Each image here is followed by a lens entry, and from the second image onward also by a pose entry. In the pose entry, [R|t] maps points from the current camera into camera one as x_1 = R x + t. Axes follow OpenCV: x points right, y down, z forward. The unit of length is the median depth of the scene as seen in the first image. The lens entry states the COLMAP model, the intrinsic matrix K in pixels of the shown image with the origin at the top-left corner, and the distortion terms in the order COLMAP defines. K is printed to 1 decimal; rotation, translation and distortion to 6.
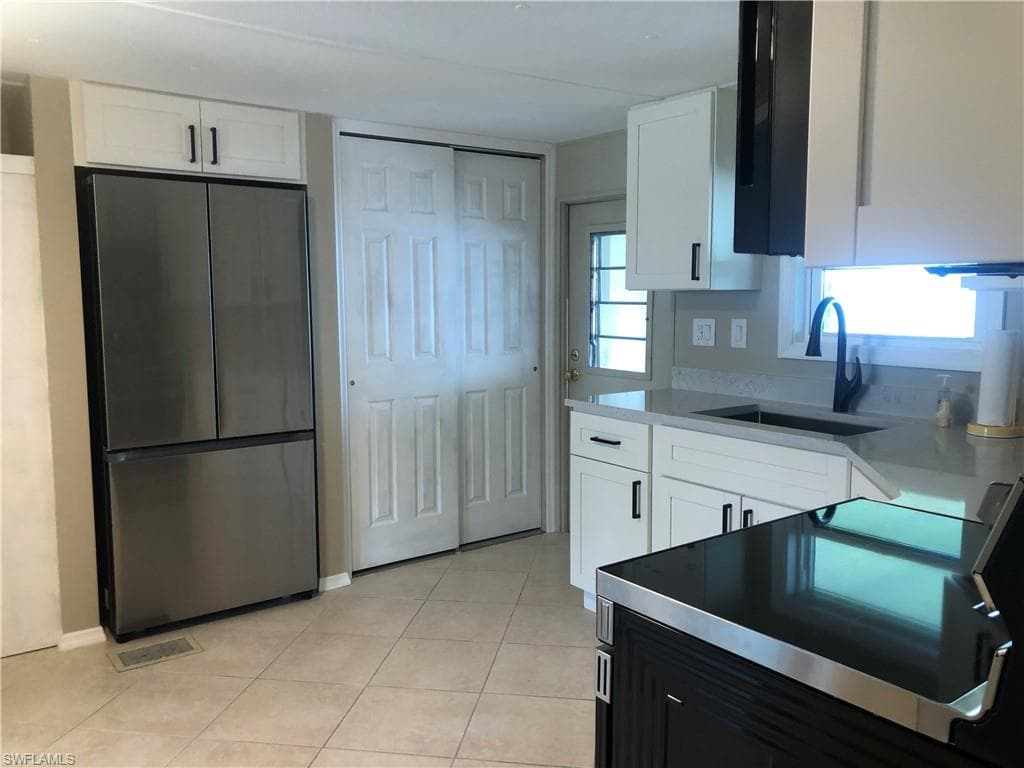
lens RADIAL K [[837.6, 0, 512.0], [0, 837.6, 384.0], [0, 0, 1]] dist [0.005663, 0.004855]
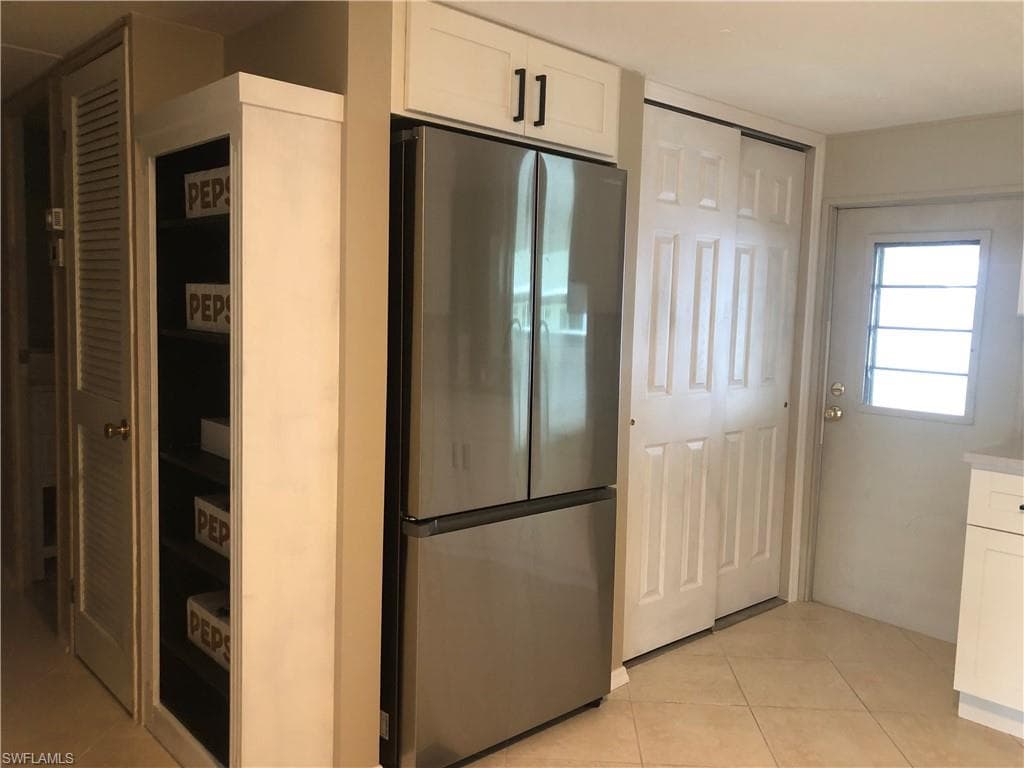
lens RADIAL K [[847.3, 0, 512.0], [0, 847.3, 384.0], [0, 0, 1]] dist [-0.004593, -0.000168]
pose [[0.995530, 0.026047, 0.090788, -0.346031], [-0.024256, 0.999490, -0.020778, -0.015697], [-0.091283, 0.018483, 0.995653, 0.210078]]
